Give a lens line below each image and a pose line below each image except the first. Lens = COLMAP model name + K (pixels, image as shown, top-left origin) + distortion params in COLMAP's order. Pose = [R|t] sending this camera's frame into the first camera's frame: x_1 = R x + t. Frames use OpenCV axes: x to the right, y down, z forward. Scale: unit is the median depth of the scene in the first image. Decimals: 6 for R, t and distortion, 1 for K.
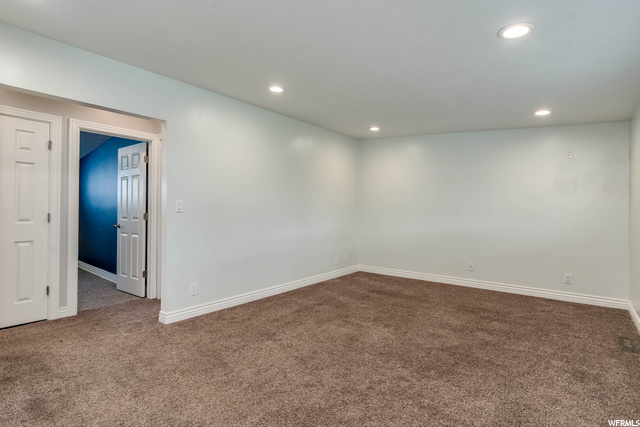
lens RADIAL K [[305.9, 0, 322.6], [0, 305.9, 213.5], [0, 0, 1]] dist [-0.004273, -0.001487]
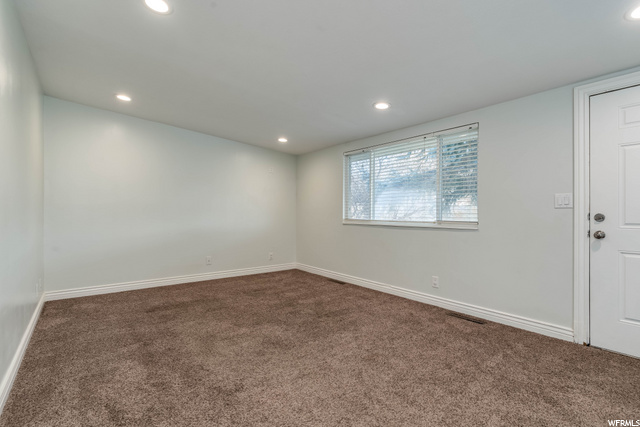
lens RADIAL K [[305.9, 0, 317.8], [0, 305.9, 214.2], [0, 0, 1]] dist [-0.004273, -0.001487]
pose [[0.240664, -0.016706, 0.970465, -0.669009], [0.001468, 0.999857, 0.016848, -0.006425], [-0.970607, -0.002630, 0.240654, 0.542562]]
